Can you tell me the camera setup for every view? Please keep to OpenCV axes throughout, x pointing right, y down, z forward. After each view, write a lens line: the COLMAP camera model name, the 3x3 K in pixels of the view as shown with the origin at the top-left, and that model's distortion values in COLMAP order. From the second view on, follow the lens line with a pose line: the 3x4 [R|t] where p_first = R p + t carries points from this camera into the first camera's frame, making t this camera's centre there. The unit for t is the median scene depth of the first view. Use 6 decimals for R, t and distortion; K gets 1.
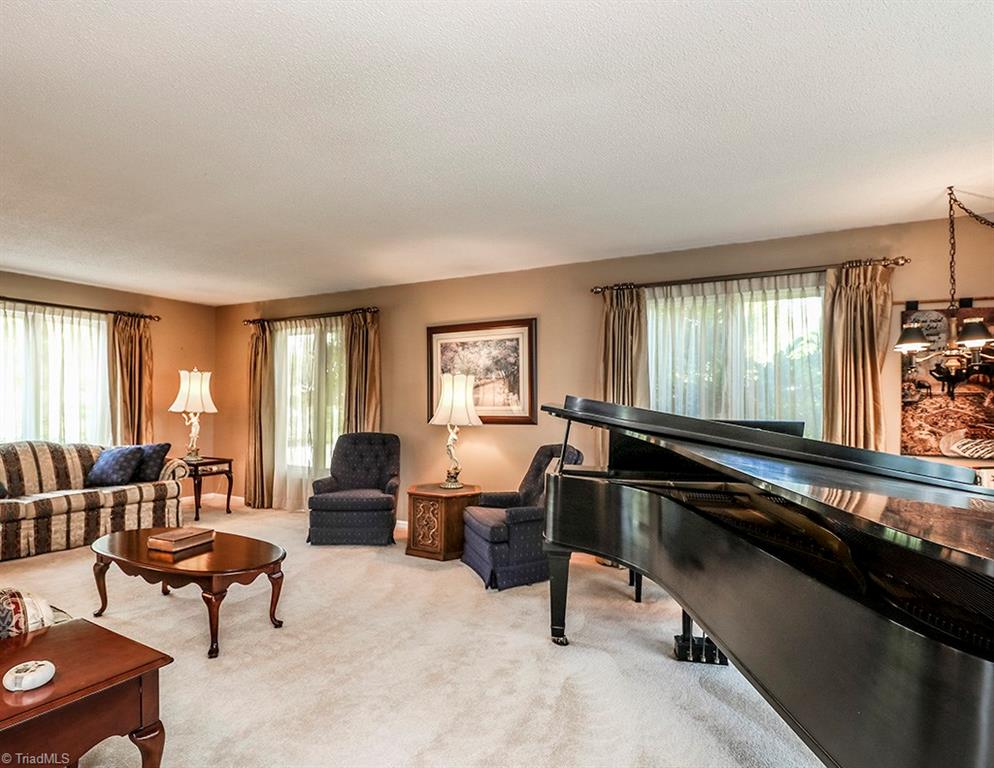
lens RADIAL K [[539.4, 0, 497.0], [0, 539.4, 384.0], [0, 0, 1]] dist [-0.001096, -0.000173]
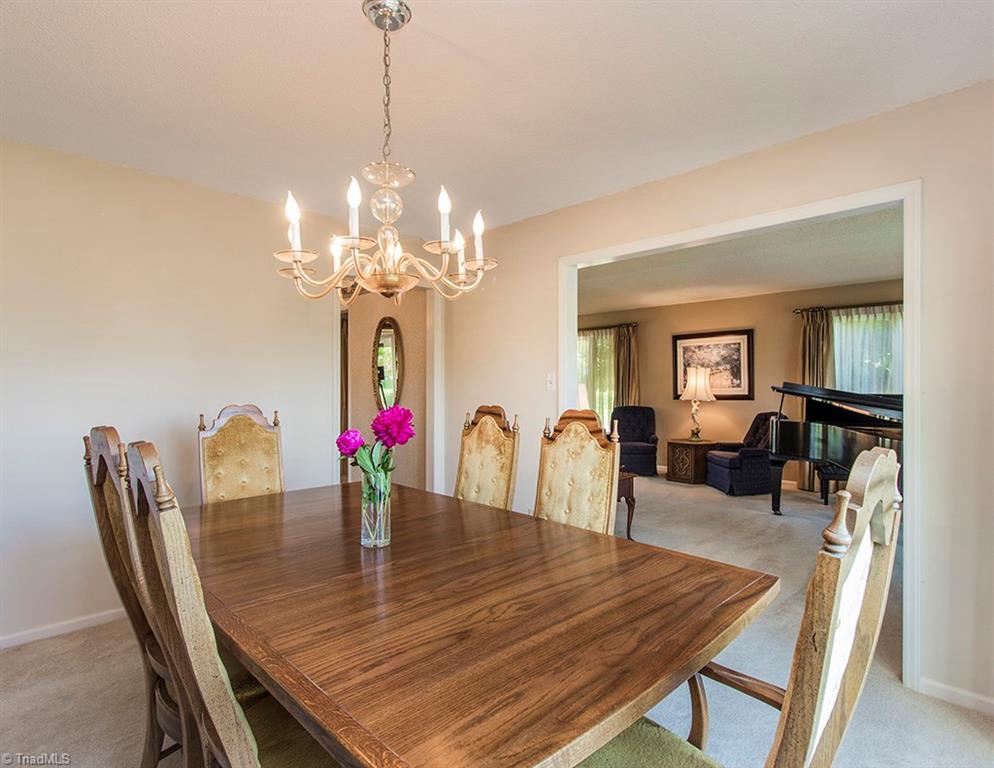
lens RADIAL K [[591.4, 0, 500.7], [0, 591.4, 378.4], [0, 0, 1]] dist [-0.003797, -0.001704]
pose [[0.960324, -0.010853, -0.278677, -0.144738], [0.016647, 0.999692, 0.018431, -0.026969], [0.278391, -0.022338, 0.960208, -0.777534]]
